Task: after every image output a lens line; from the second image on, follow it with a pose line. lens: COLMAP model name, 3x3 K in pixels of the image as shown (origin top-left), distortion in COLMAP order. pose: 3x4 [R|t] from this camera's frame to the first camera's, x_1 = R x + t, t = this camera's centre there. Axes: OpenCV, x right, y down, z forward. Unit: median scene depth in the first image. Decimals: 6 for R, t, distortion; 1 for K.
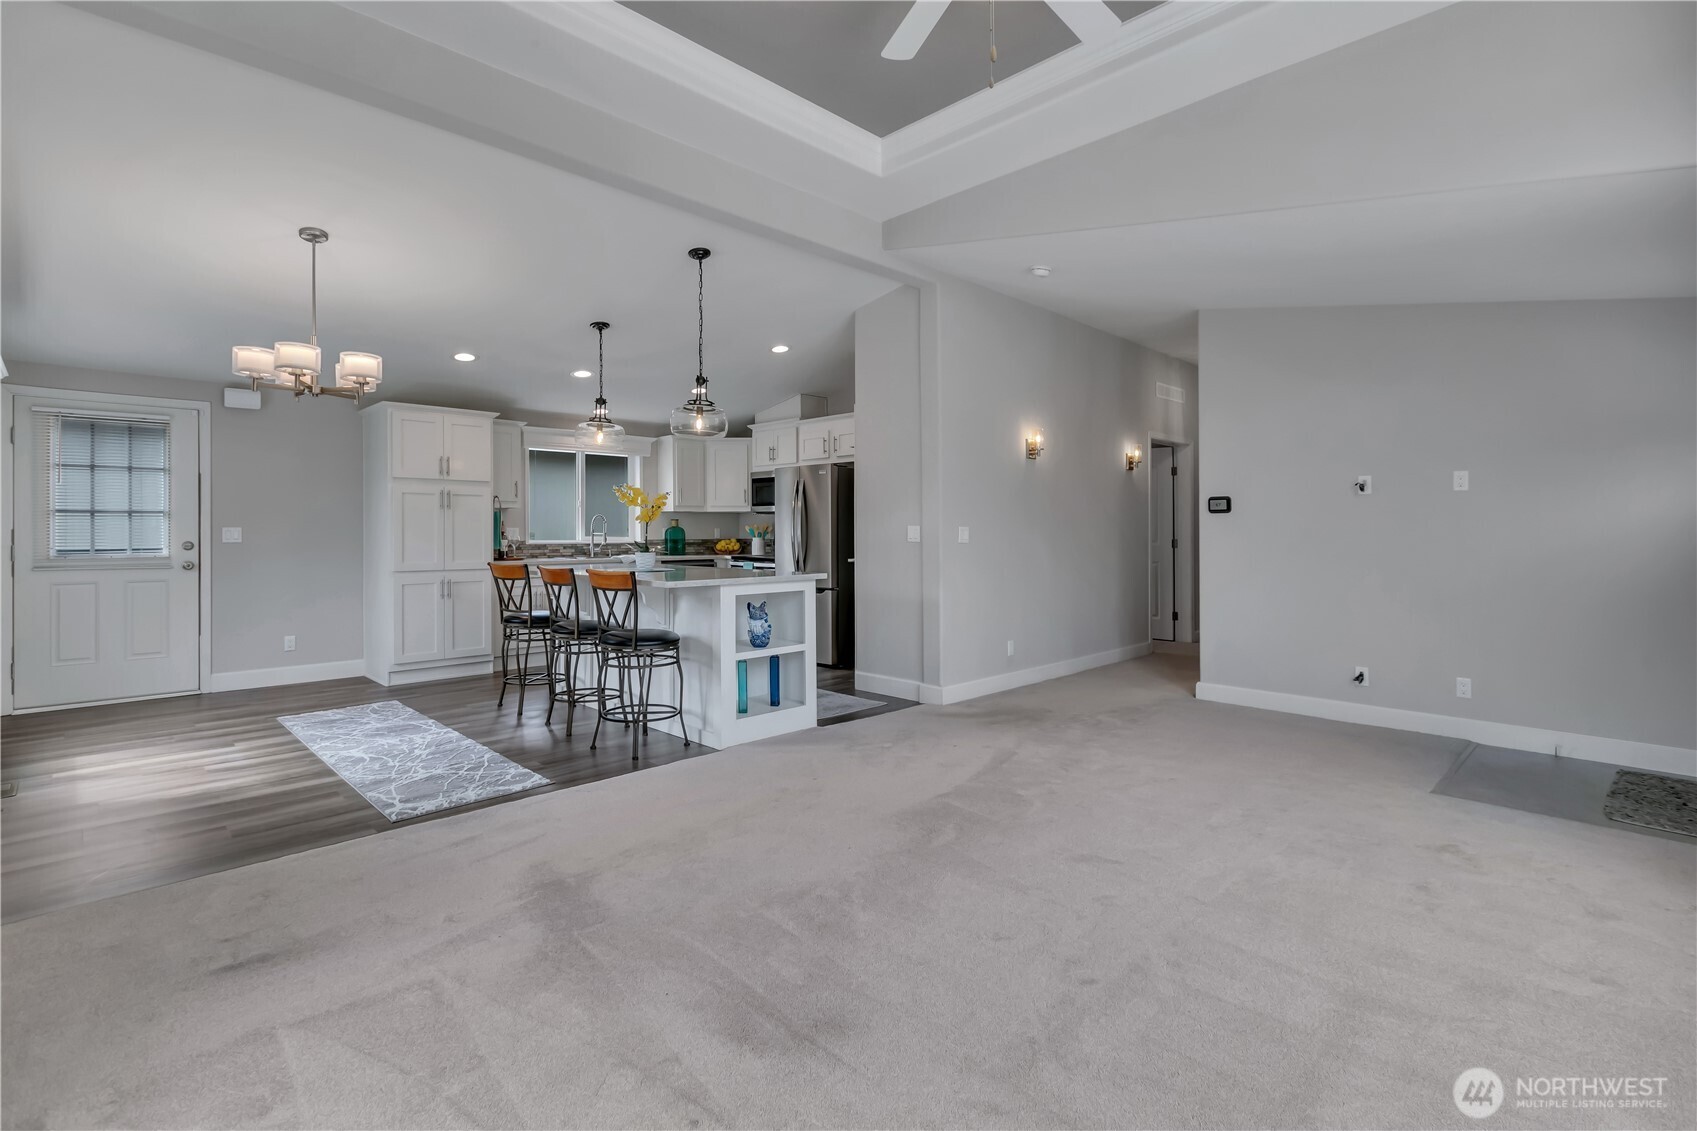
lens RADIAL K [[776.5, 0, 865.4], [0, 776.5, 532.2], [0, 0, 1]] dist [0.005007, -0.002730]
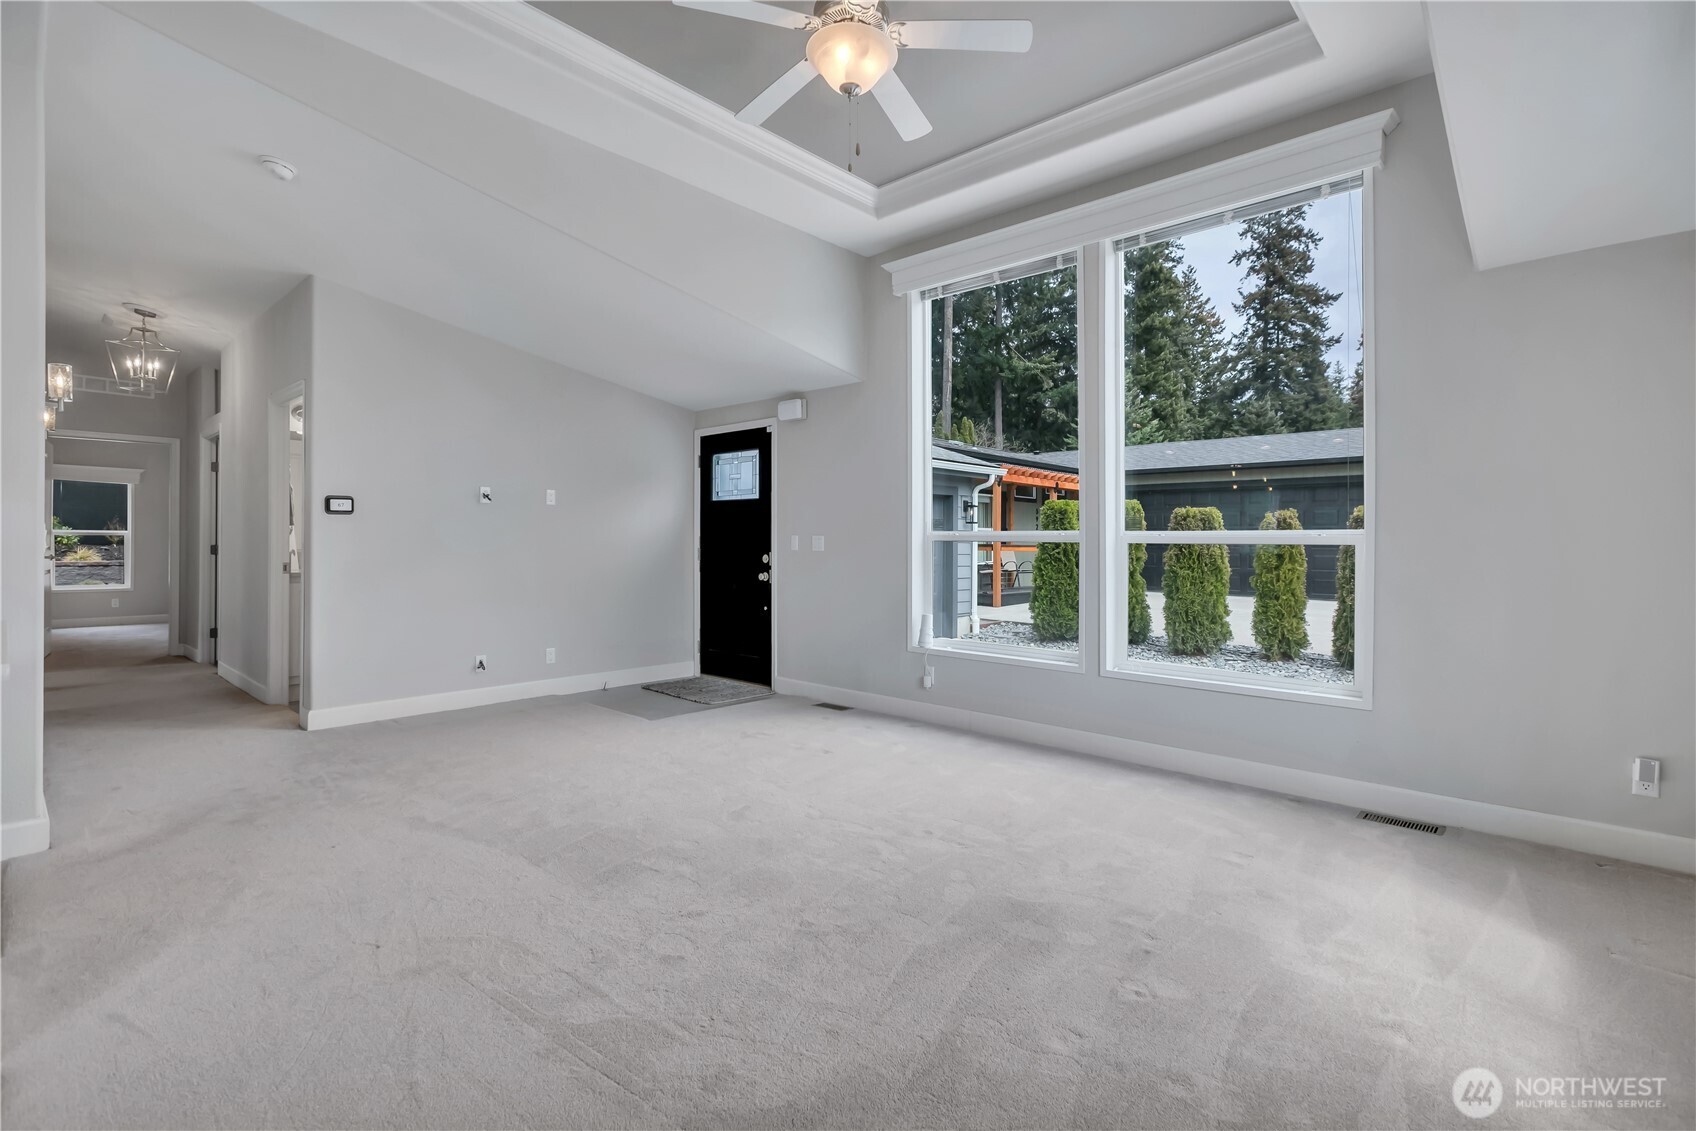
lens RADIAL K [[776.1, 0, 851.7], [0, 776.1, 545.3], [0, 0, 1]] dist [0.005007, -0.002730]
pose [[-0.034748, -0.008009, 0.999364, -0.405566], [-0.003606, 0.999962, 0.007889, 0.001605], [-0.999390, -0.003330, -0.034775, 0.397186]]
